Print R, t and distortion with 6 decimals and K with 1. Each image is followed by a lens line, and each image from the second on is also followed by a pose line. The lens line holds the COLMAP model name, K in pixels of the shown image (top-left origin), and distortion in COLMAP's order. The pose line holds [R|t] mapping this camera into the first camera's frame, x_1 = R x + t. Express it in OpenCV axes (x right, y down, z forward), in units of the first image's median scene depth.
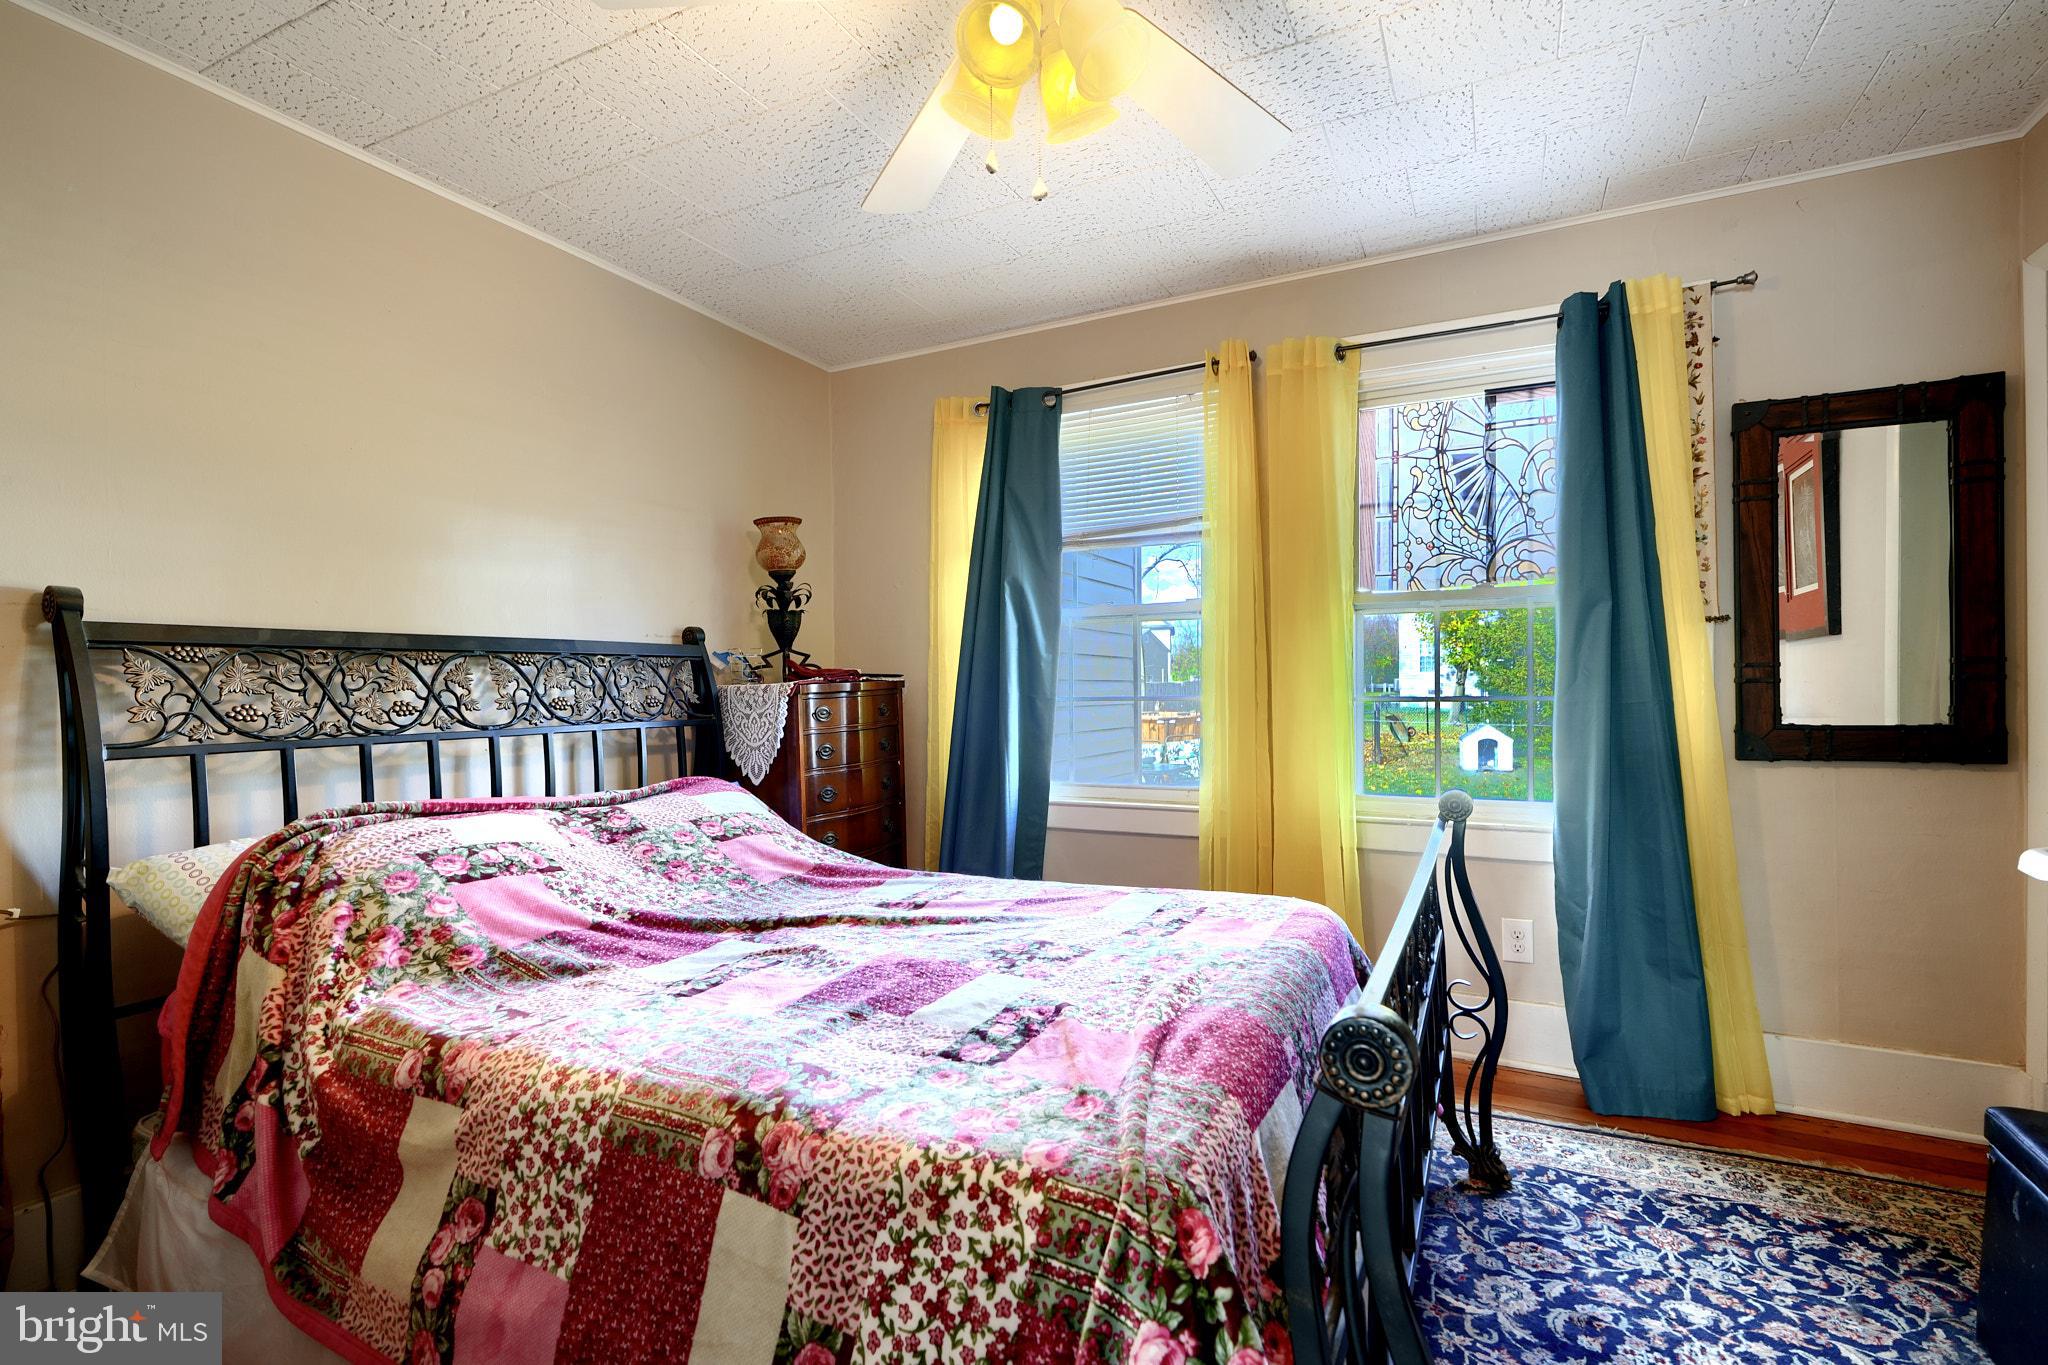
lens RADIAL K [[933.5, 0, 1037.7], [0, 933.5, 699.7], [0, 0, 1]] dist [0.000962, -0.000330]
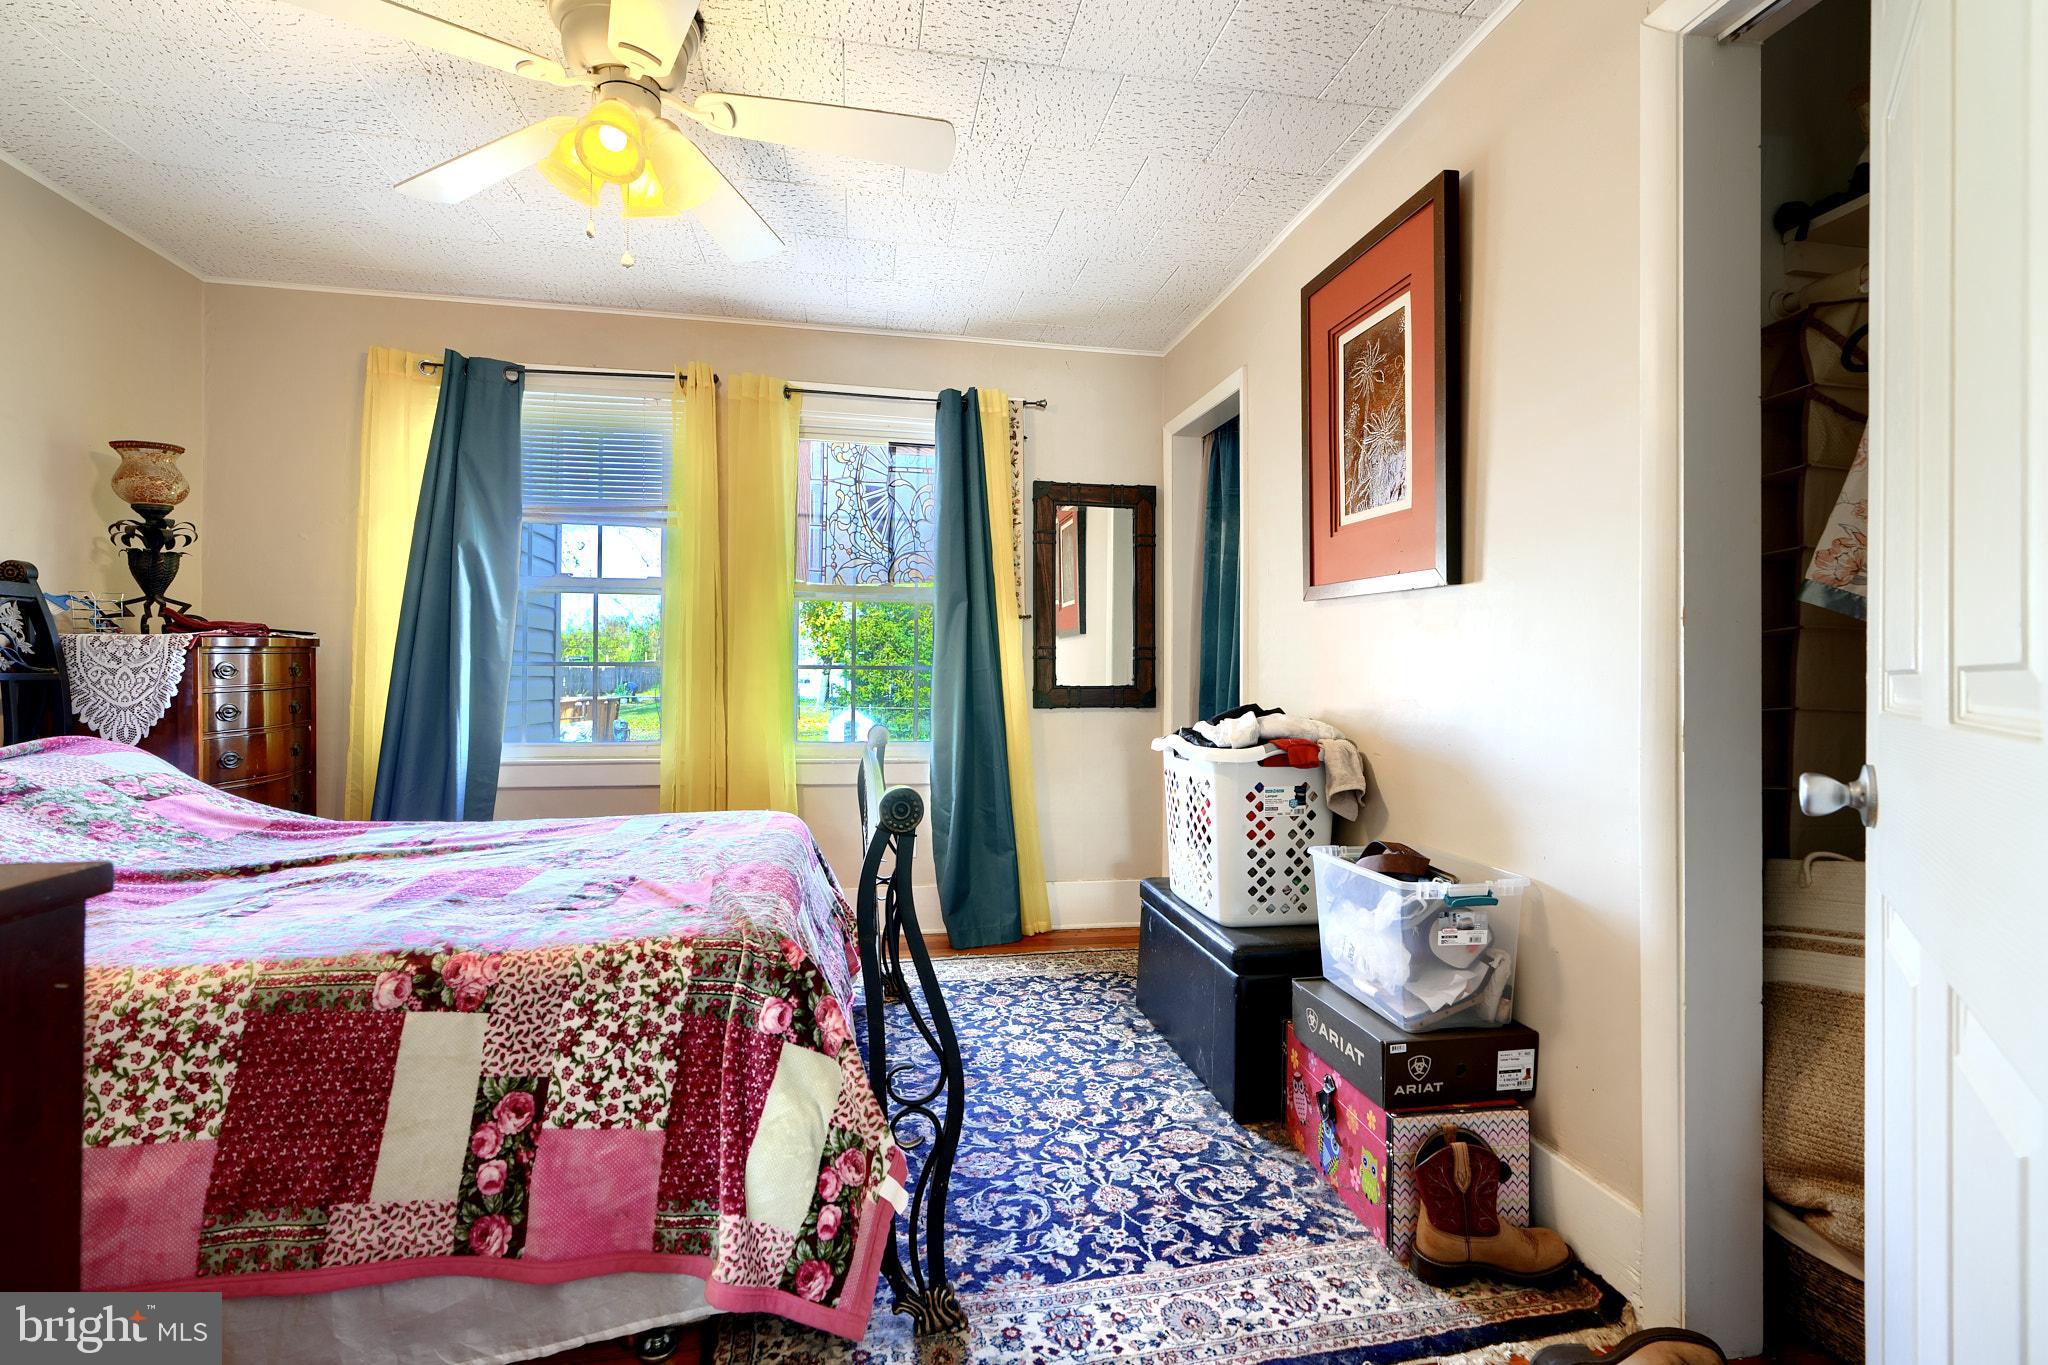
lens RADIAL K [[933.5, 0, 1037.7], [0, 933.5, 699.7], [0, 0, 1]] dist [0.000962, -0.000330]
pose [[0.792351, 0.002158, 0.610062, -0.254703], [-0.007512, 0.999952, 0.006219, 0.050508], [-0.610019, -0.009510, 0.792330, -0.308335]]
